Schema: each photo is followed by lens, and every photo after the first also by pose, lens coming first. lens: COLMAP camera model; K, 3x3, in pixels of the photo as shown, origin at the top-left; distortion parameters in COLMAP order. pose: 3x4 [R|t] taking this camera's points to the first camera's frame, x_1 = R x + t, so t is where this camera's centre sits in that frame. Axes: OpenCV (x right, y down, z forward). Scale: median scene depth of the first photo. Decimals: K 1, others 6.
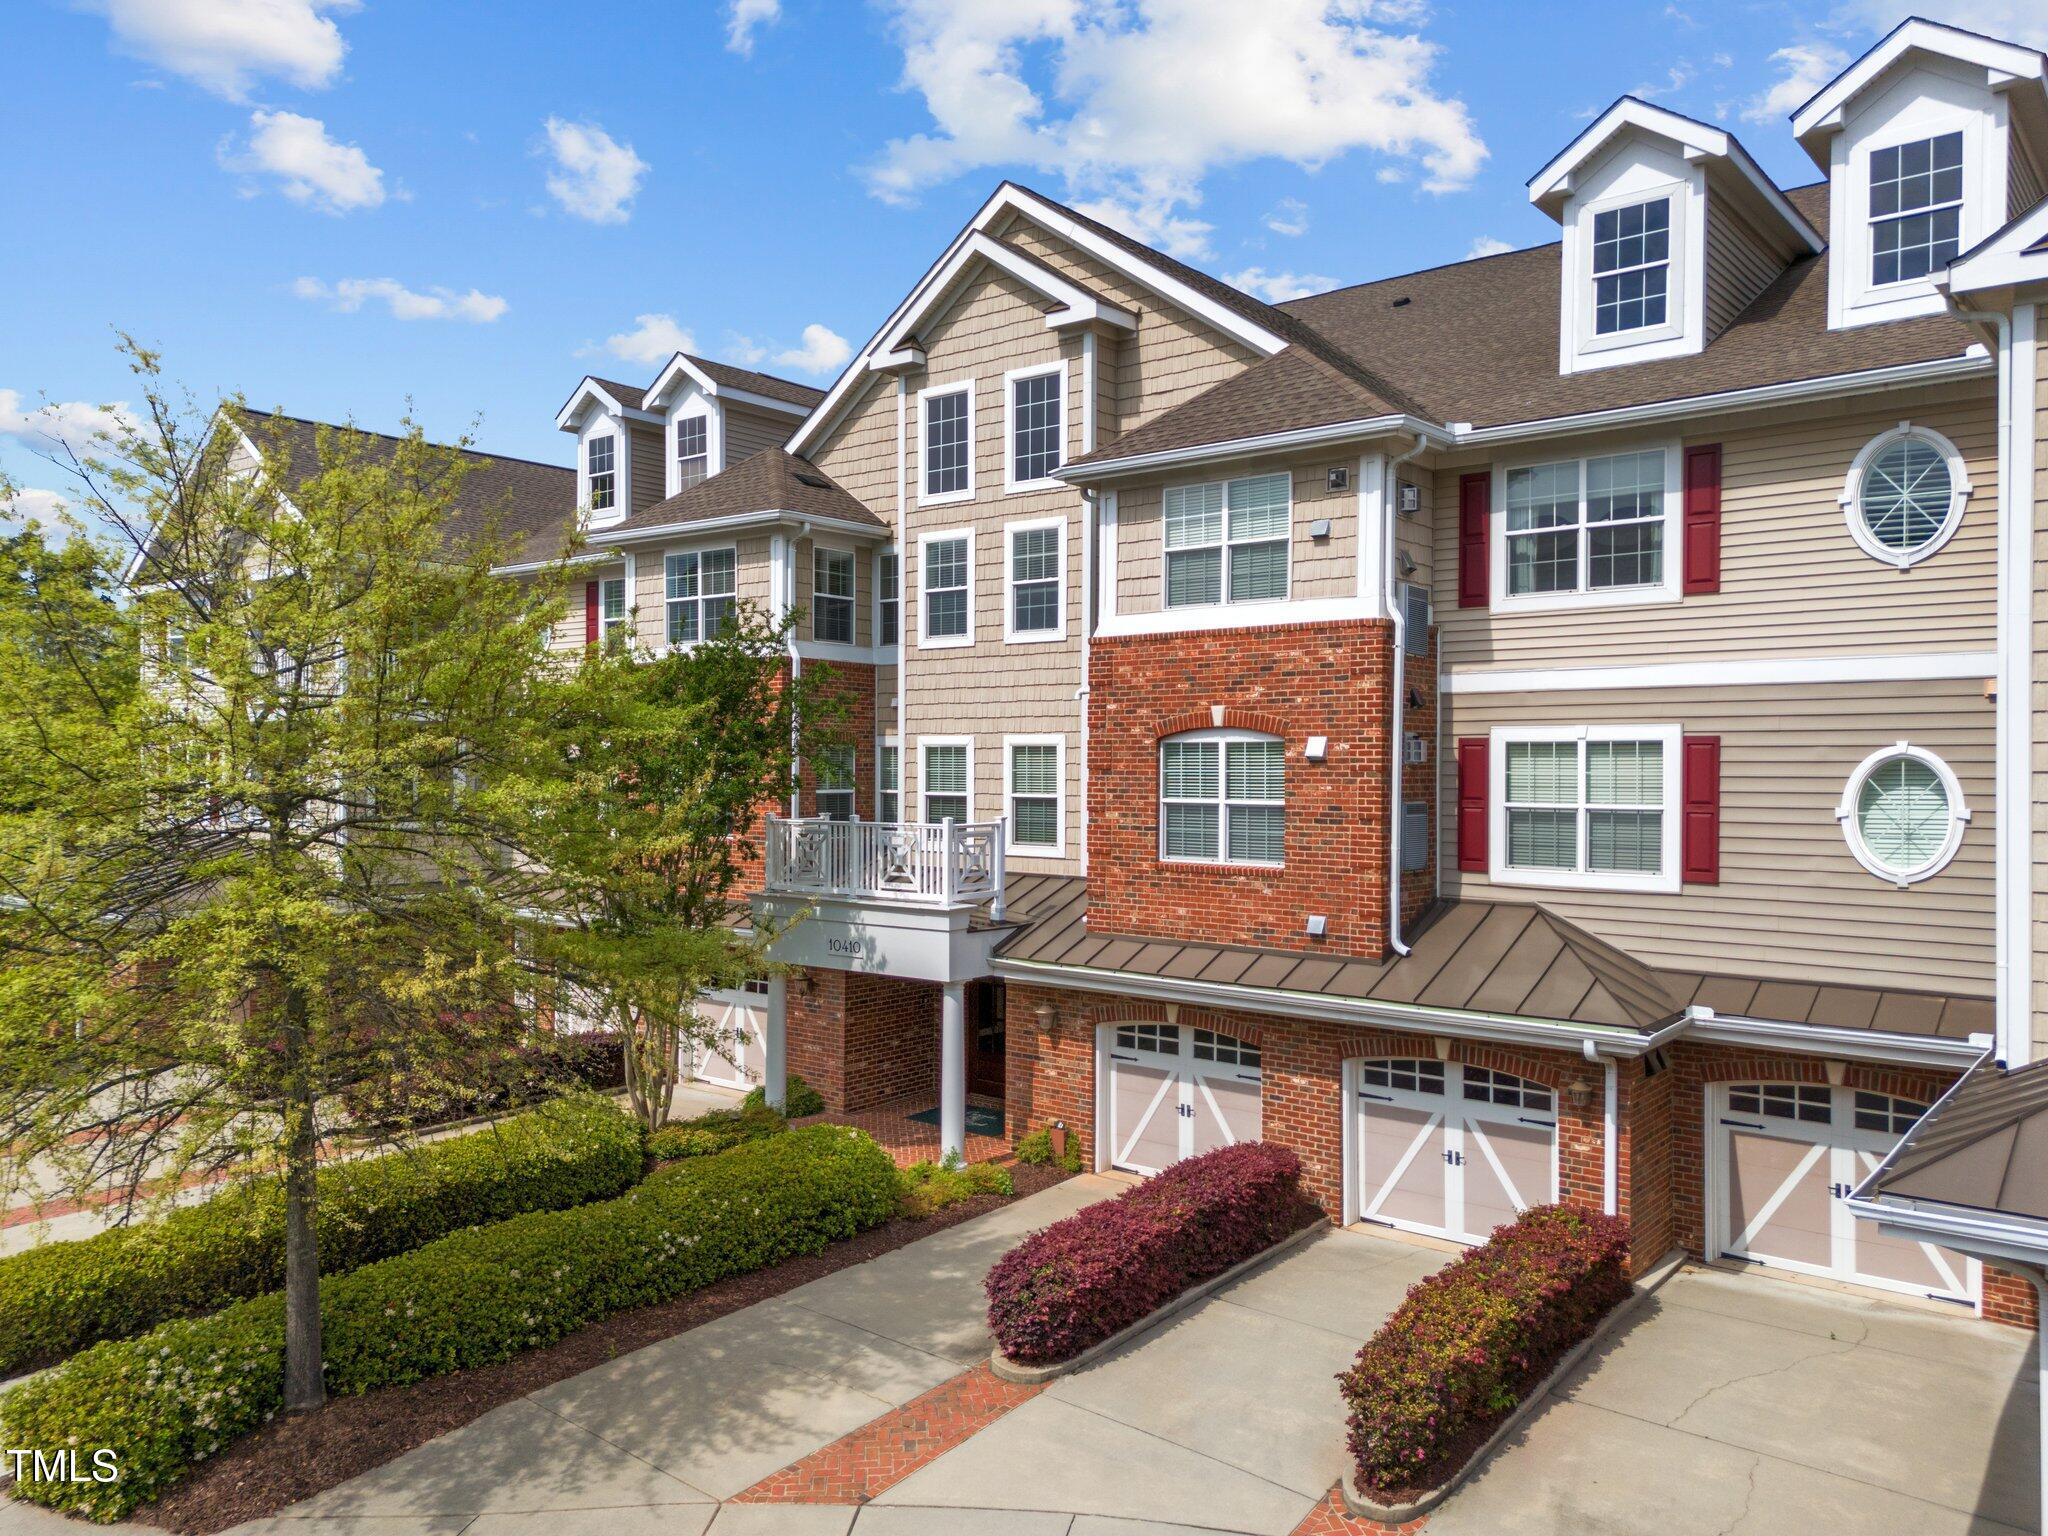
lens RADIAL K [[1480.7, 0, 1024.0], [0, 1480.7, 768.0], [0, 0, 1]] dist [0.042475, -0.001784]
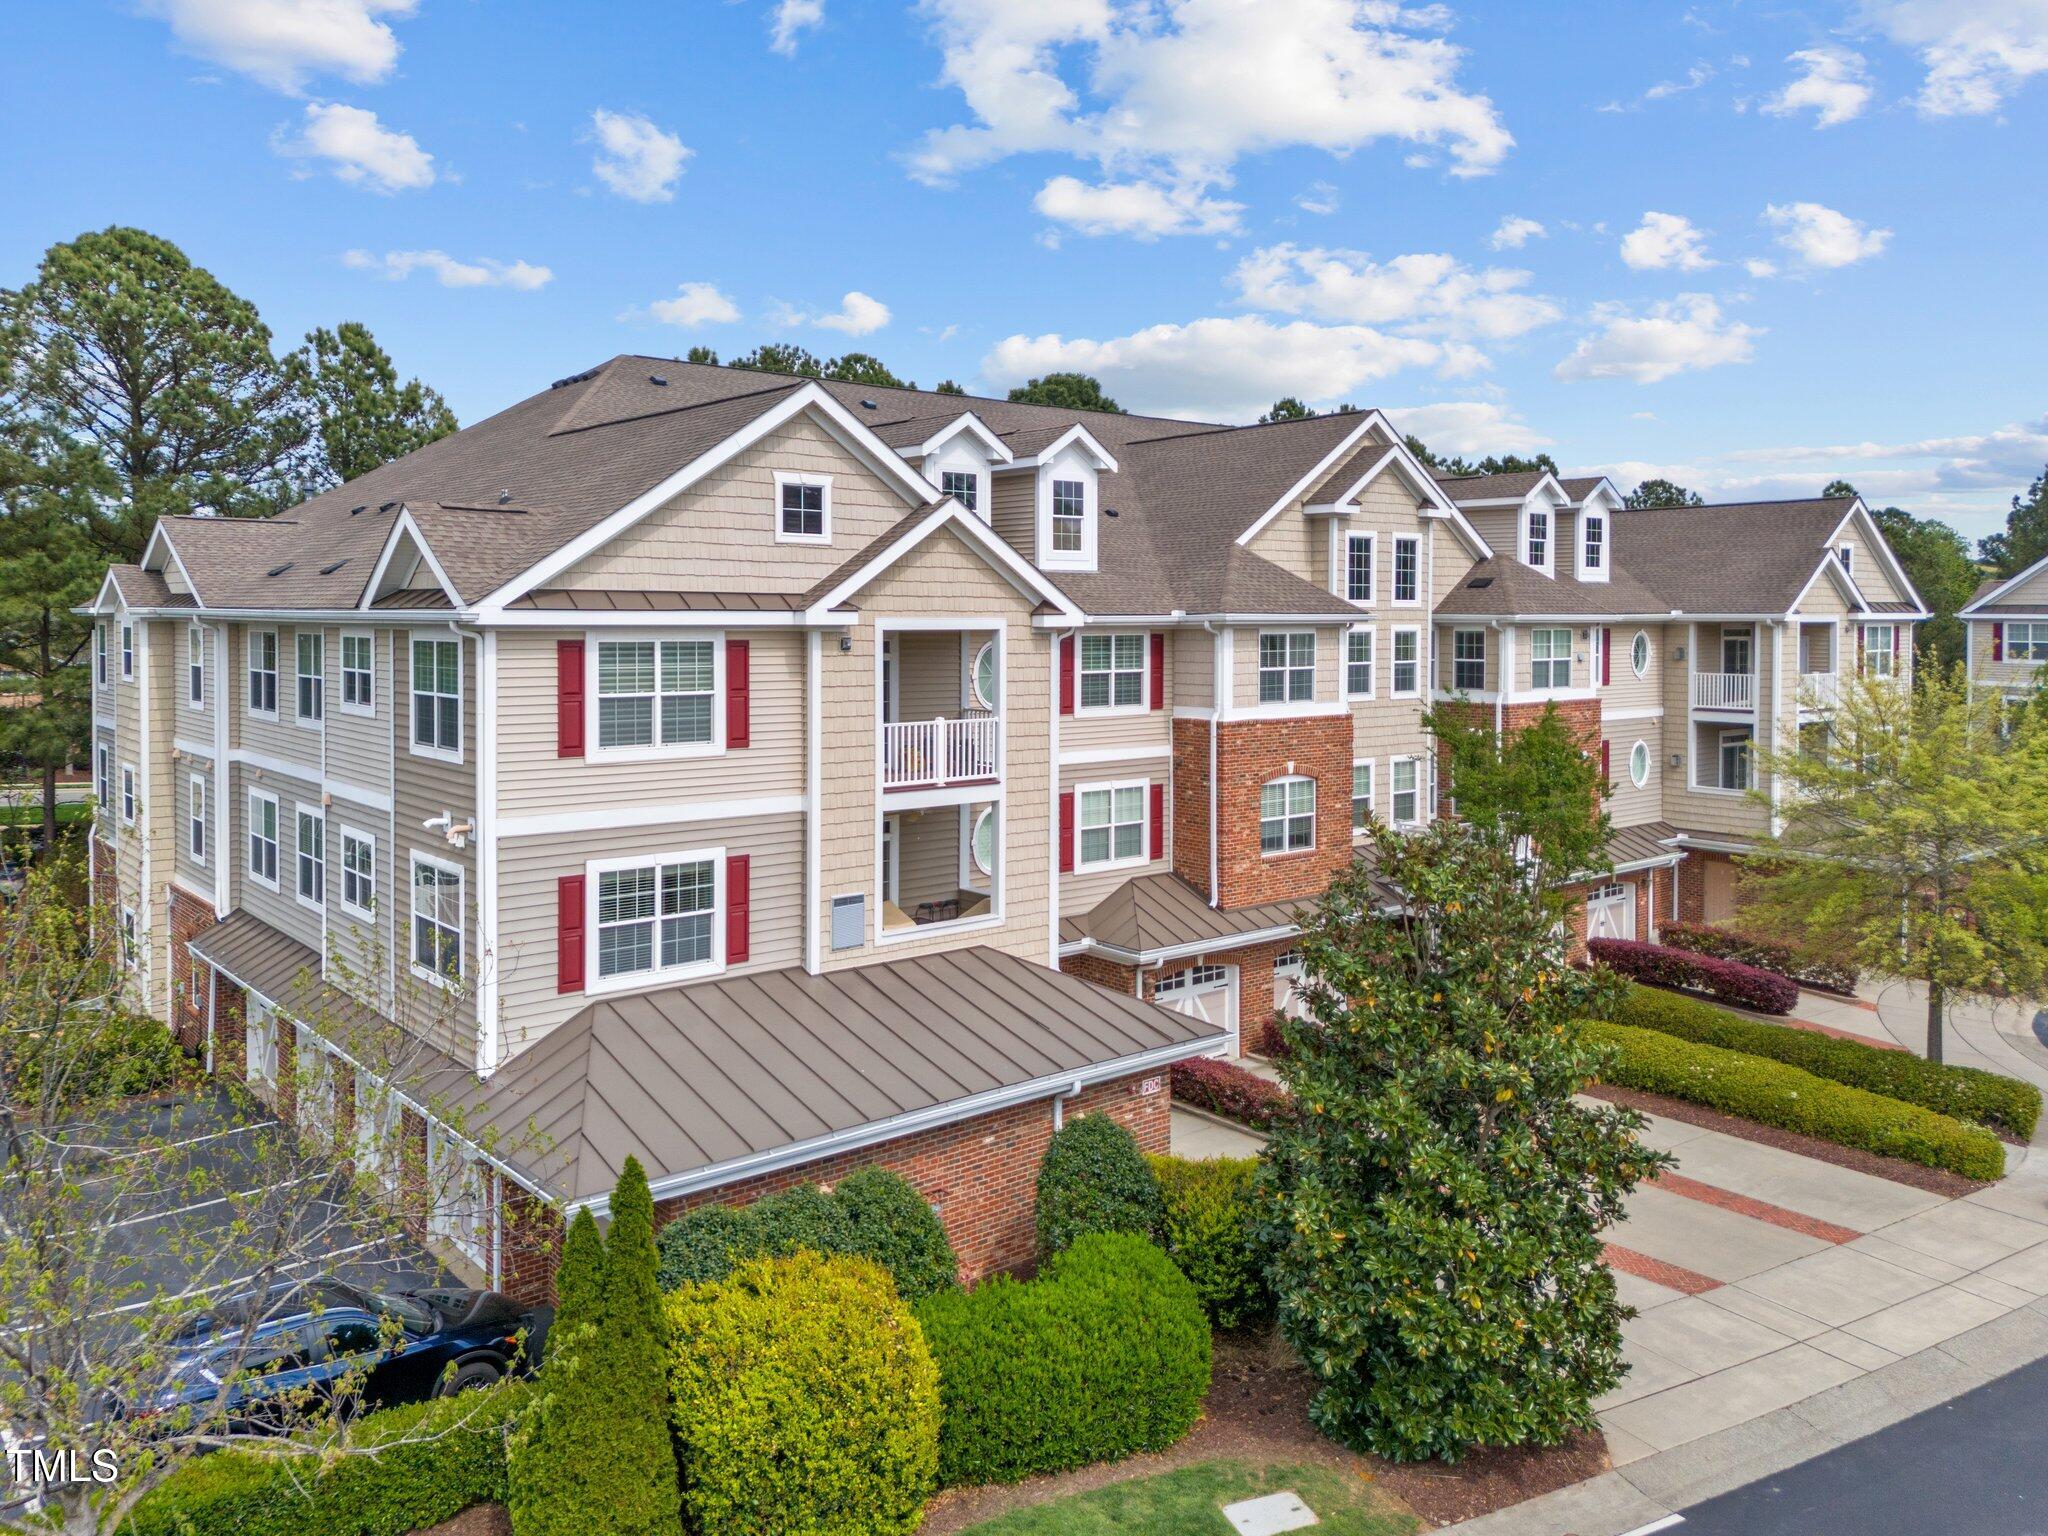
lens RADIAL K [[1545.3, 0, 1025.9], [0, 1545.3, 682.7], [0, 0, 1]] dist [0.035035, -0.009788]
pose [[0.197326, -0.049318, 0.979097, -2.078465], [-0.004406, 0.998679, 0.051192, -0.223290], [-0.980328, -0.014416, 0.196848, 1.254906]]
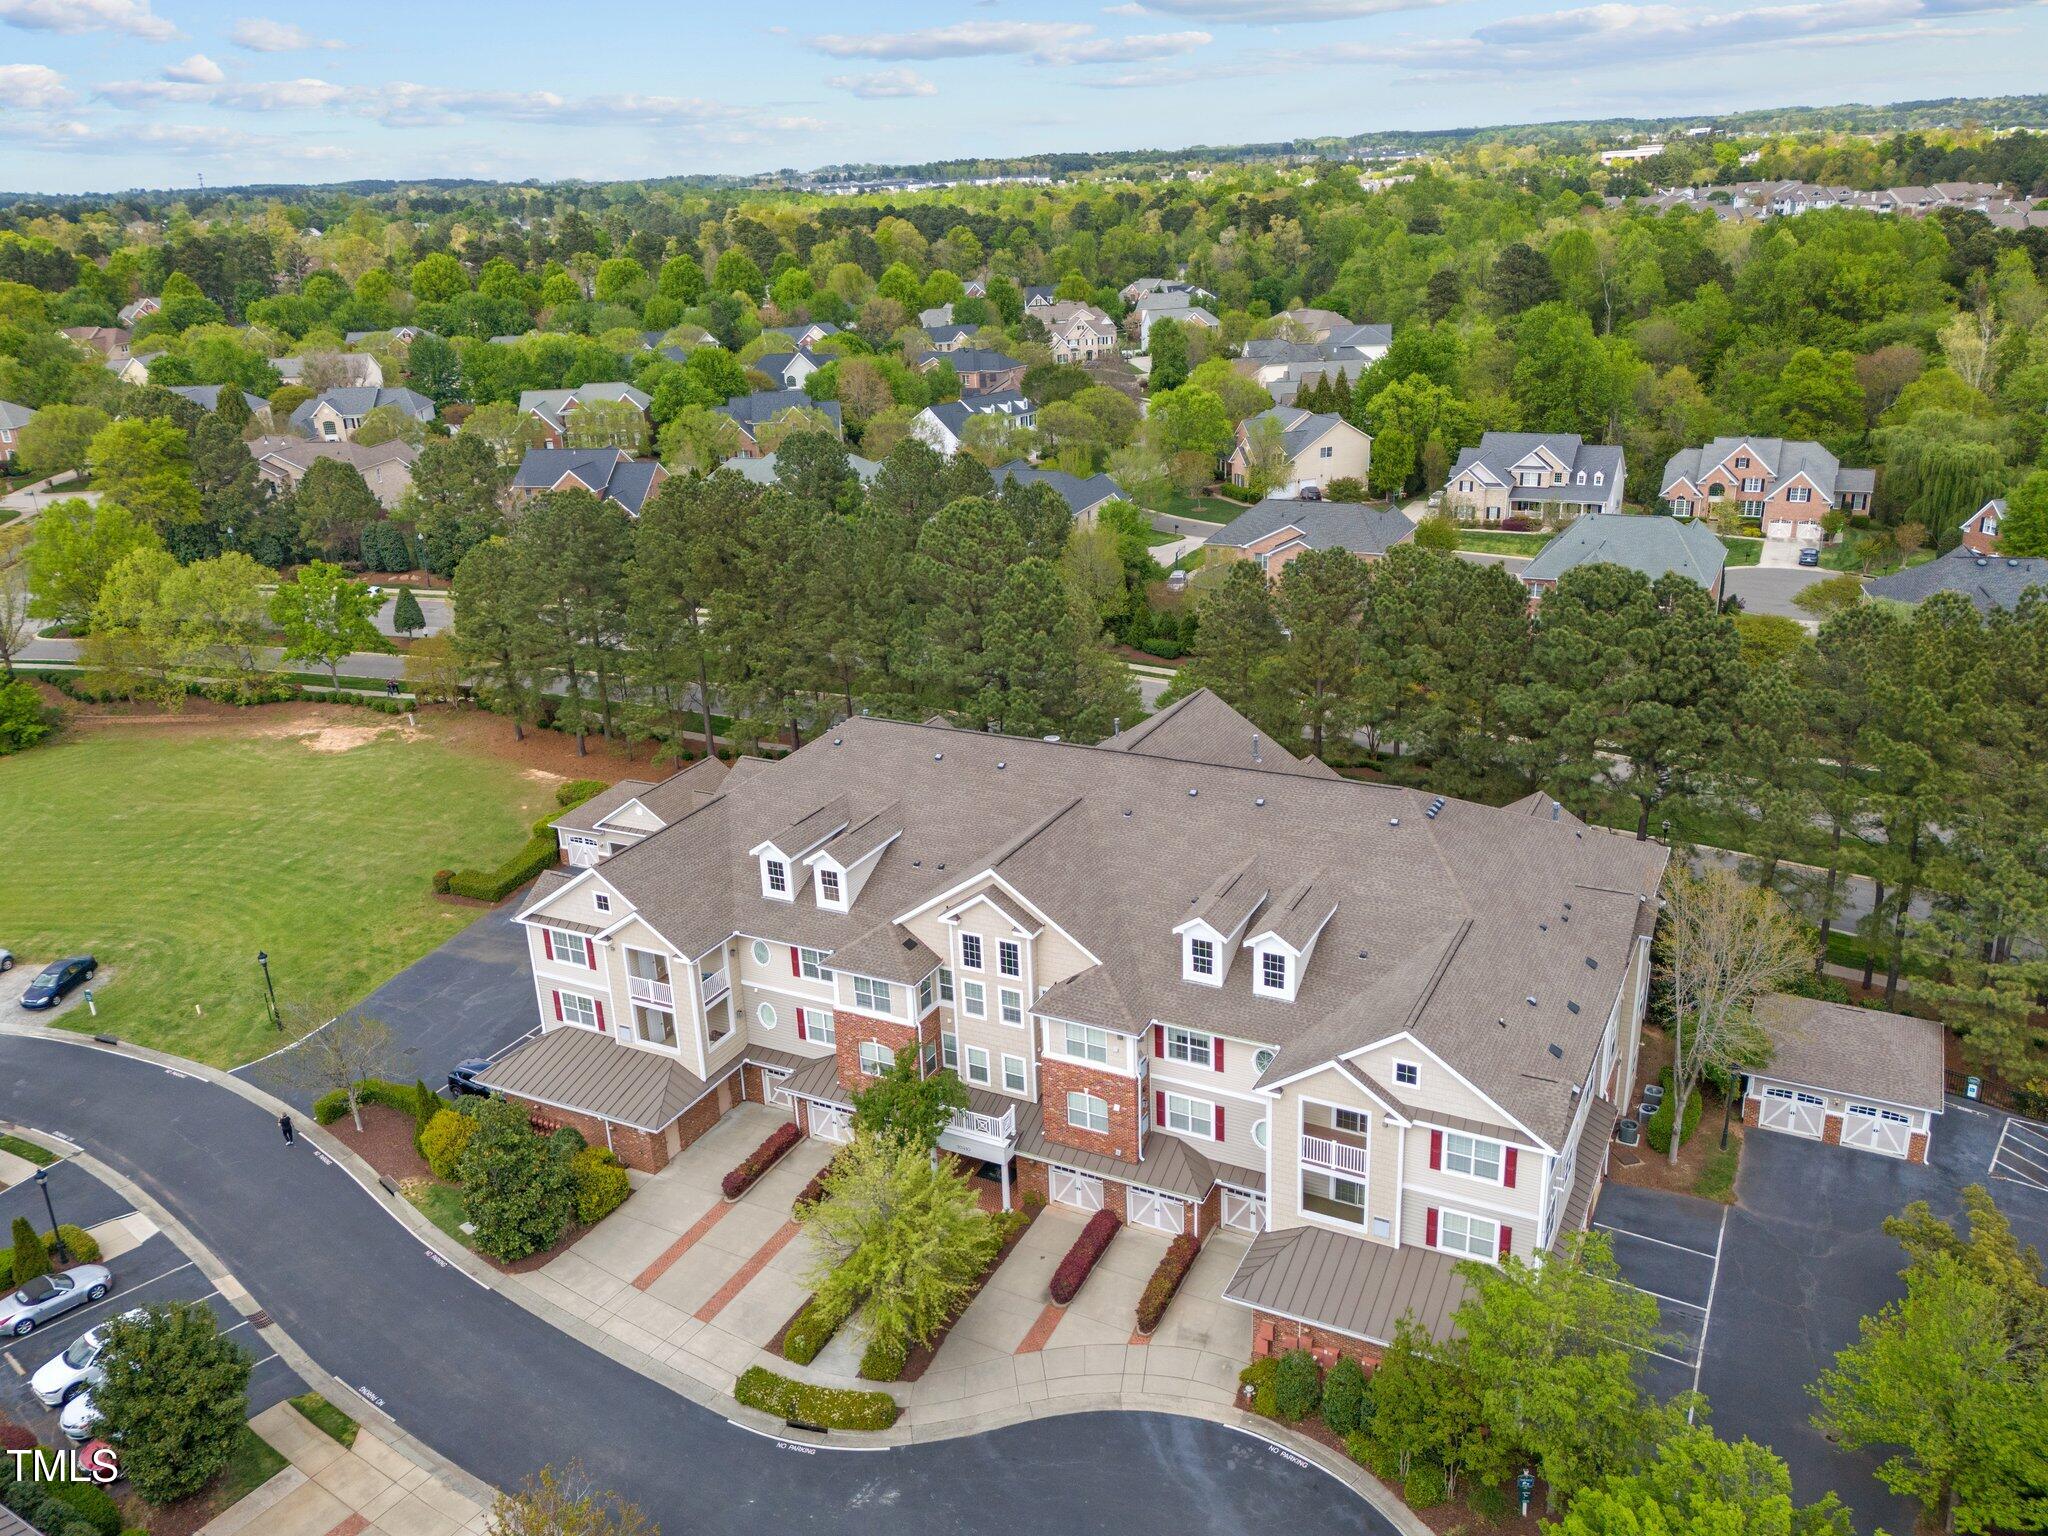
lens RADIAL K [[1545.3, 0, 1025.9], [0, 1545.3, 682.7], [0, 0, 1]] dist [0.035035, -0.009788]
pose [[0.976633, -0.104061, 0.188041, -0.534779], [0.042475, 0.951160, 0.305762, -1.898822], [-0.210675, -0.290630, 0.933354, -1.860931]]
